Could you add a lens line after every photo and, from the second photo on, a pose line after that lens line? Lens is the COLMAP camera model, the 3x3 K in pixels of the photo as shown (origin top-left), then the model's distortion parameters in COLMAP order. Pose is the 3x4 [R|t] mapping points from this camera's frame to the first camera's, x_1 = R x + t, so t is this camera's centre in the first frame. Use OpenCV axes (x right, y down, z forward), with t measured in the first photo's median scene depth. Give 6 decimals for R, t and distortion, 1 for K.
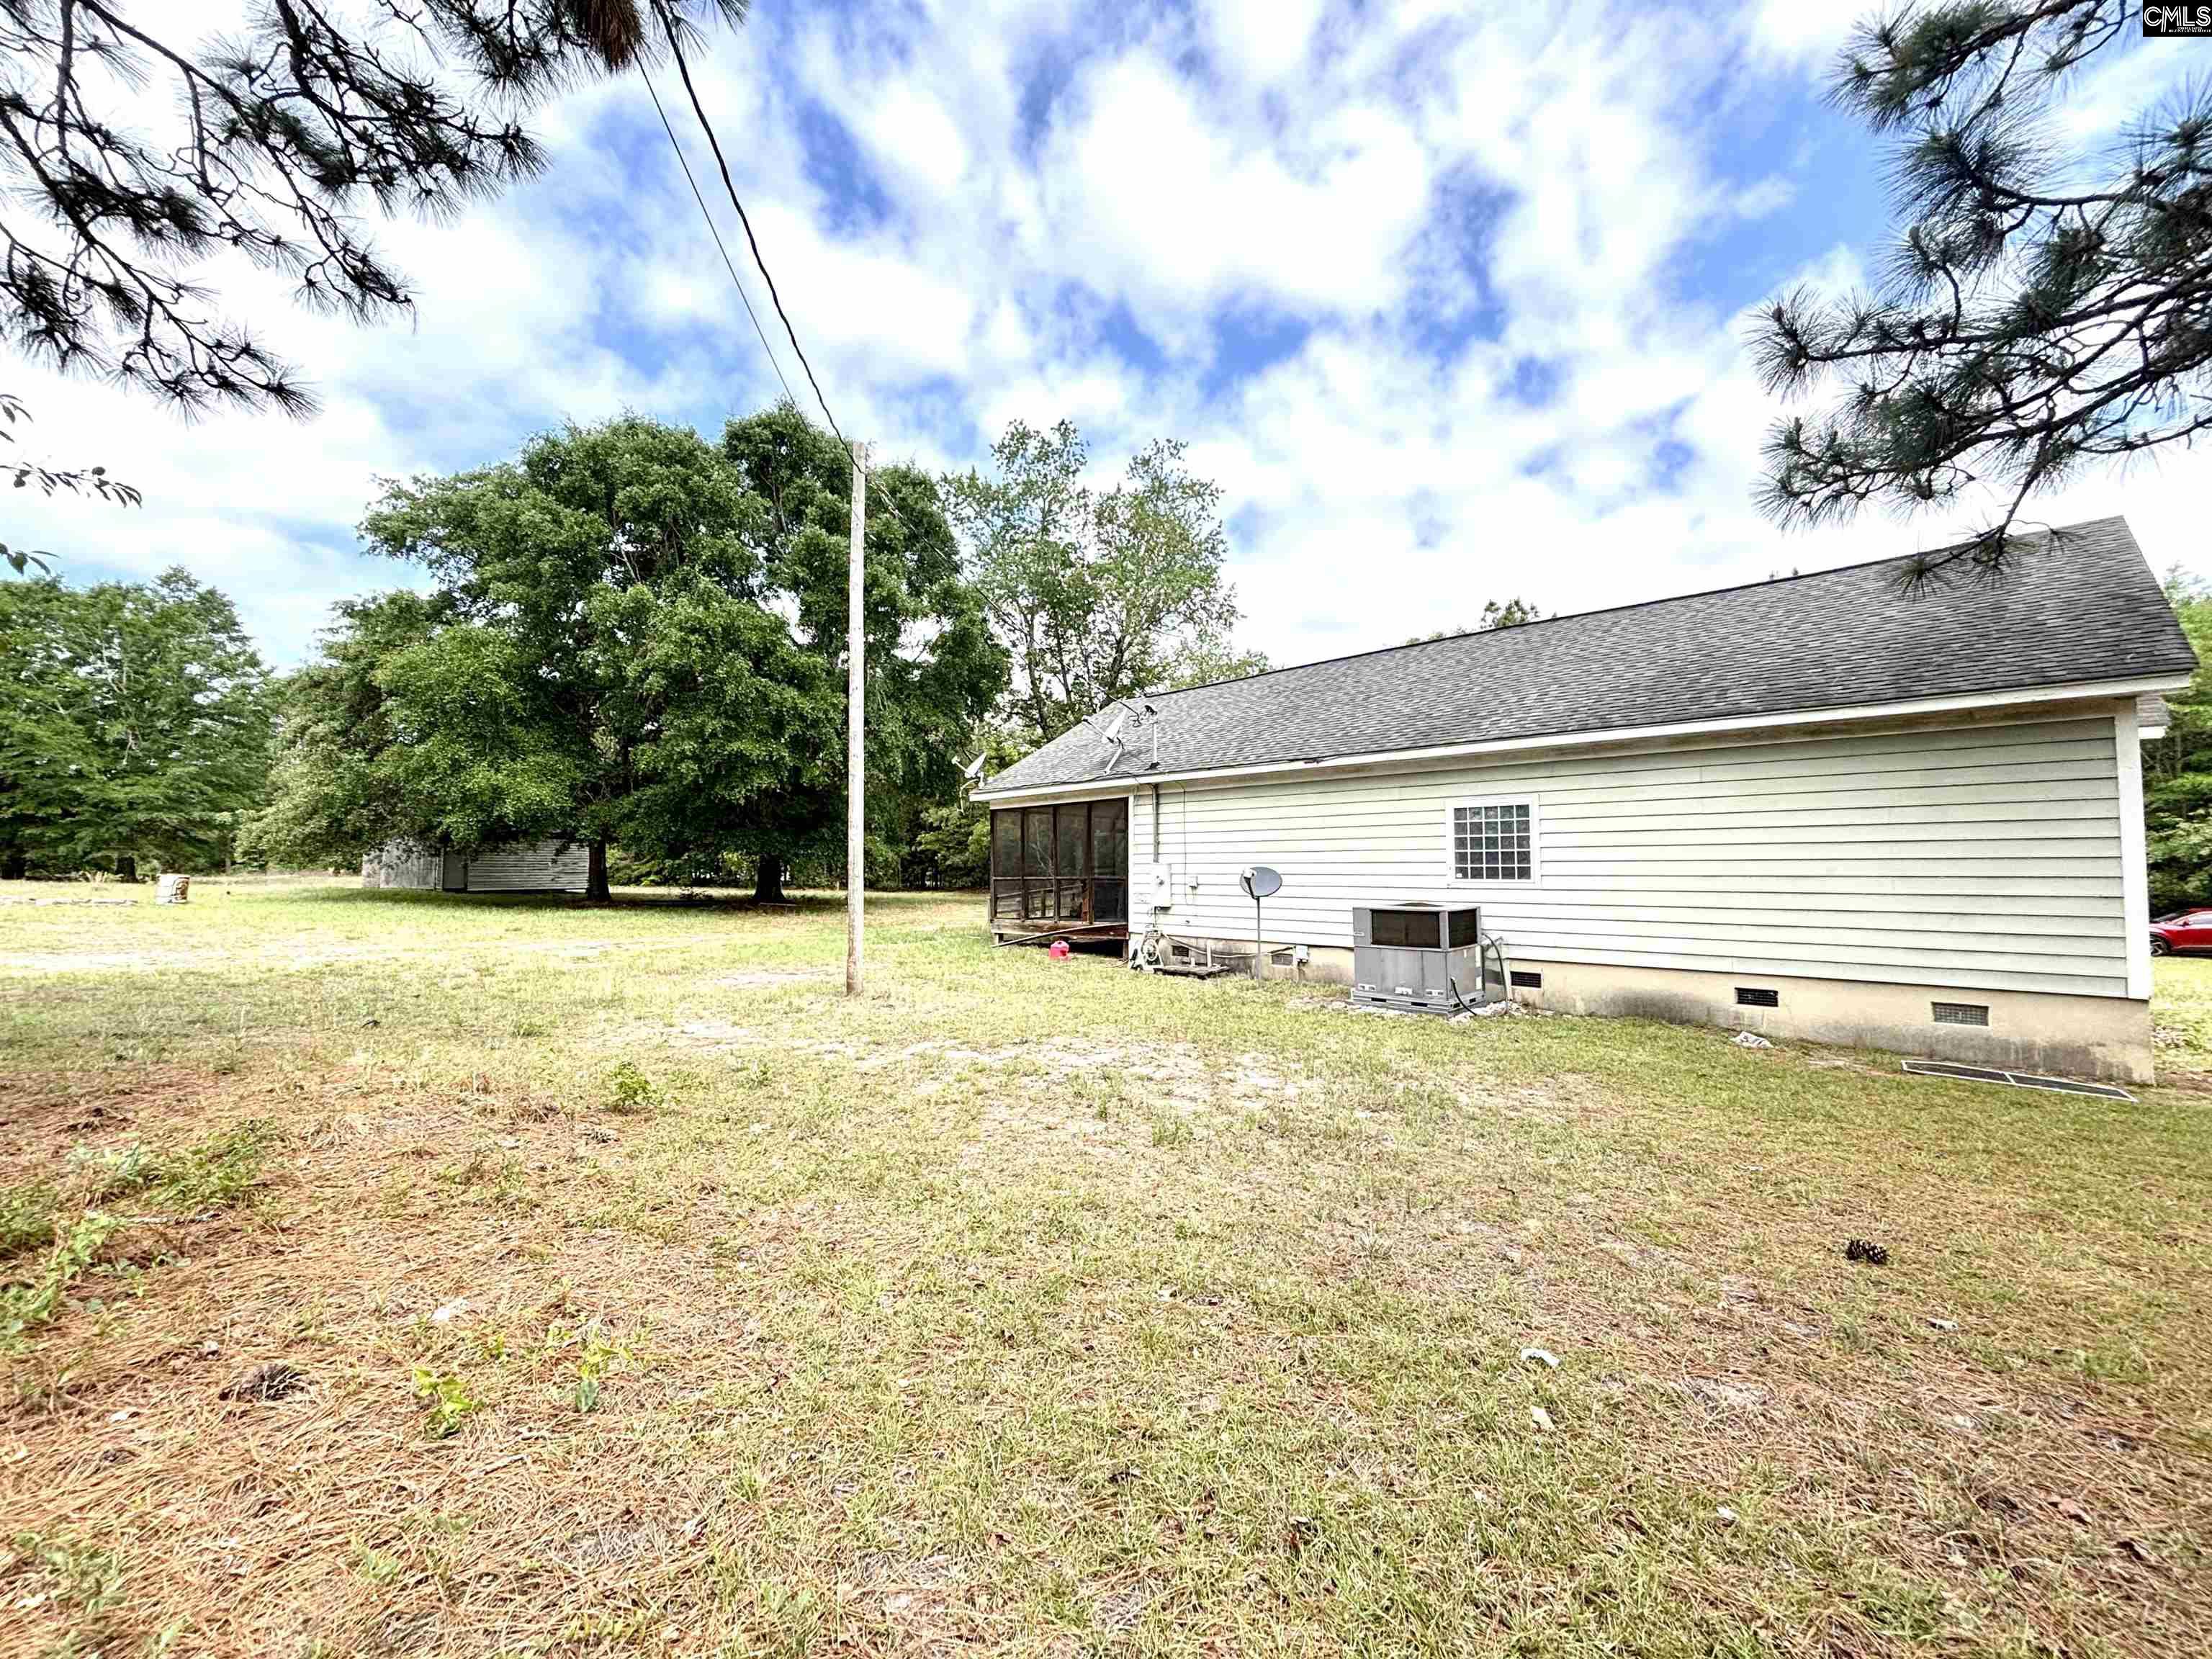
lens RADIAL K [[887.5, 0, 1105.0], [0, 887.5, 833.5], [0, 0, 1]] dist [-0.002716, 0.000588]
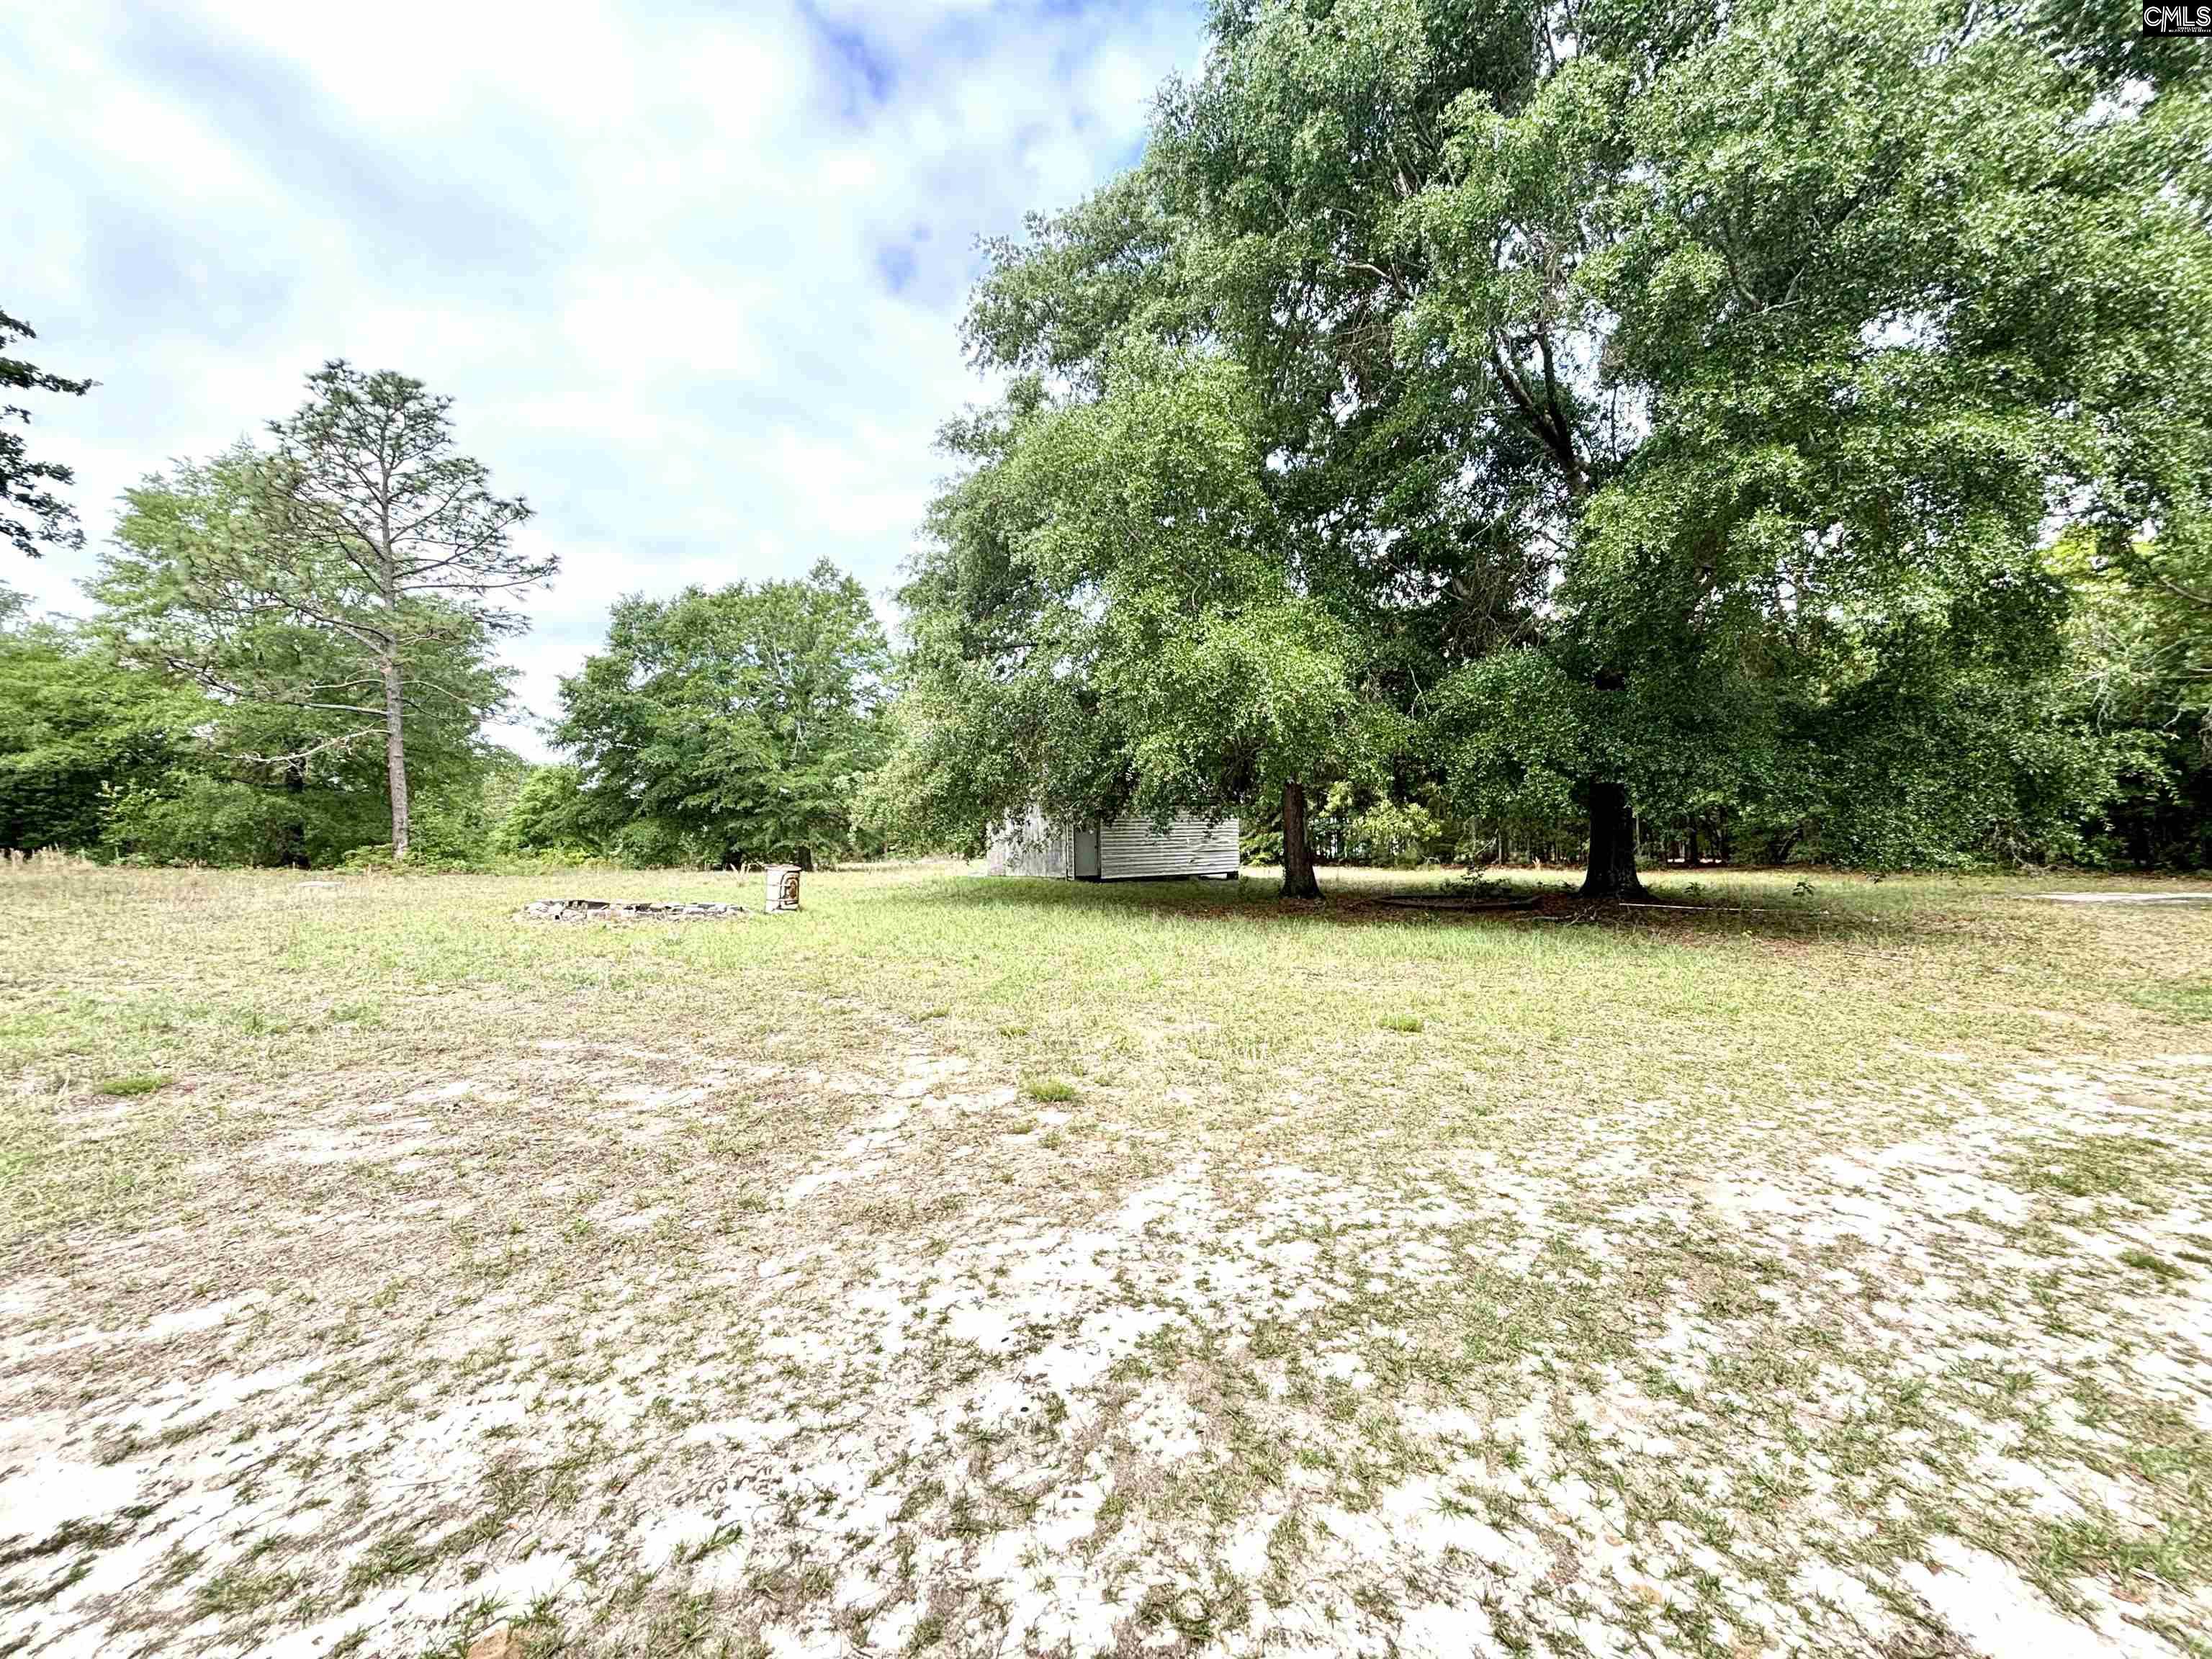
lens RADIAL K [[887.5, 0, 1106.2], [0, 887.5, 828.8], [0, 0, 1]] dist [-0.002716, 0.000588]
pose [[0.853850, -0.036763, -0.519220, -0.369233], [0.050929, 0.998617, 0.013047, 0.015924], [0.518022, -0.037584, 0.854541, 0.417018]]
